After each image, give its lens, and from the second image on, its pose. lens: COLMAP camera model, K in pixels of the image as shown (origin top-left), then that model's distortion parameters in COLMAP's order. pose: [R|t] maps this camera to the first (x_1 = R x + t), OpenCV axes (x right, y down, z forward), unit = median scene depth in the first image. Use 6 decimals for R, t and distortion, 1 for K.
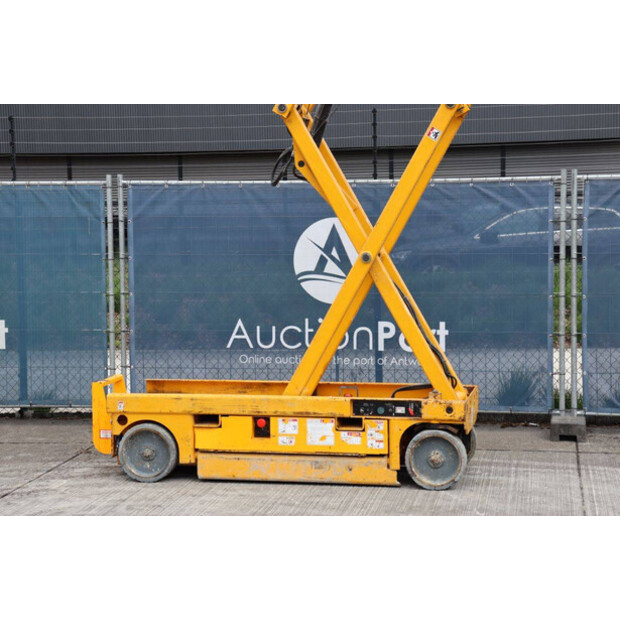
lens RADIAL K [[1453.6, 0, 310.0], [0, 1453.6, 310.0], [0, 0, 1]] dist [0.363584, 0.354473]
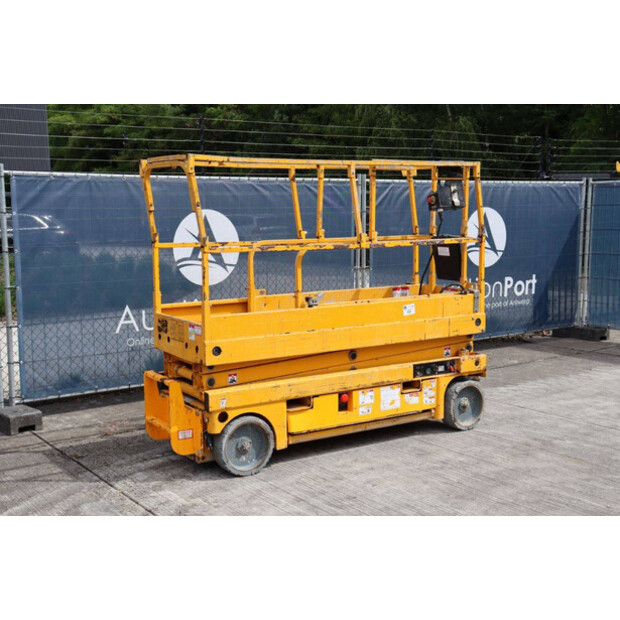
lens RADIAL K [[828.8, 0, 310.0], [0, 828.8, 310.0], [0, 0, 1]] dist [0.000082, 0.343128]
pose [[0.712084, -0.081350, 0.697365, -0.460370], [0.055674, 0.996679, 0.059417, -0.023138], [-0.699883, -0.003485, 0.714249, 0.579604]]
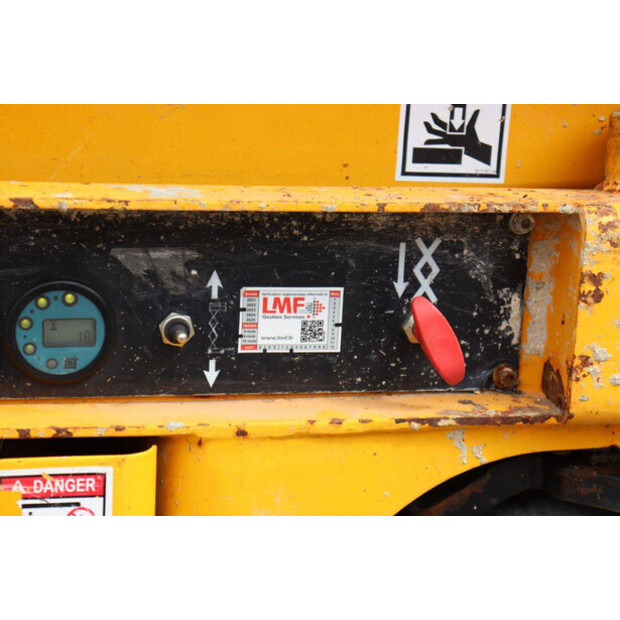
lens RADIAL K [[1453.6, 0, 310.0], [0, 1453.6, 310.0], [0, 0, 1]] dist [0.363584, 0.354473]
pose [[0.910485, -0.045748, 0.411005, 0.026361], [-0.016650, 0.989001, 0.146968, 0.053539], [-0.413208, -0.140656, 0.899709, 0.893655]]
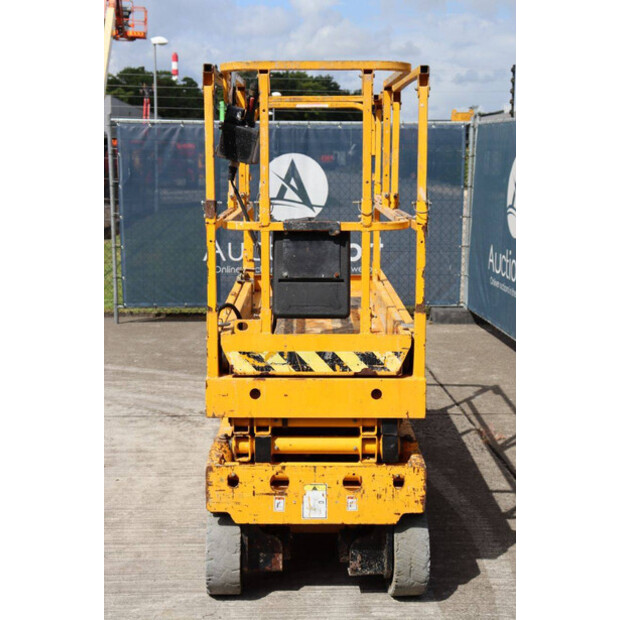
lens RADIAL K [[1030.7, 0, 310.0], [0, 1030.7, 310.0], [0, 0, 1]] dist [0.158634, 0.187920]
pose [[0.210919, 0.163413, -0.963748, 0.486734], [-0.085073, 0.985255, 0.148441, -0.062074], [0.973795, 0.050680, 0.221711, 0.902576]]
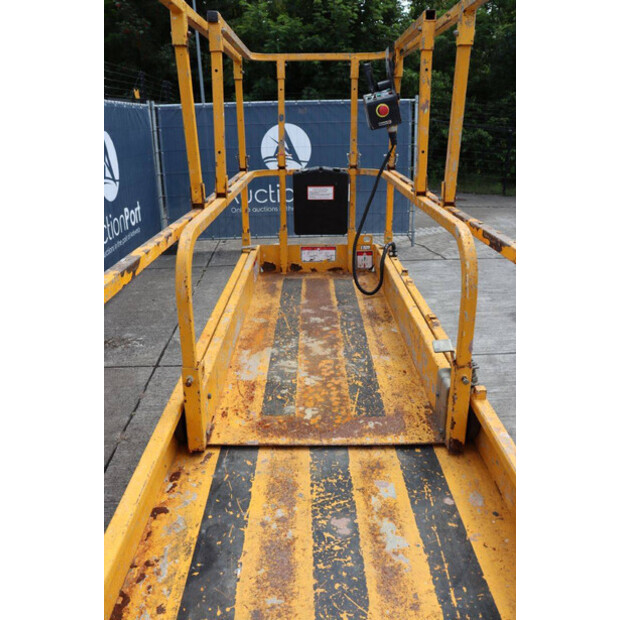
lens RADIAL K [[526.6, 0, 310.0], [0, 526.6, 310.0], [0, 0, 1]] dist [-0.121445, 0.015358]
pose [[-0.207958, -0.318061, 0.924981, -0.181599], [0.088784, 0.935614, 0.341678, -0.062851], [-0.974100, 0.153178, -0.166330, 1.053152]]
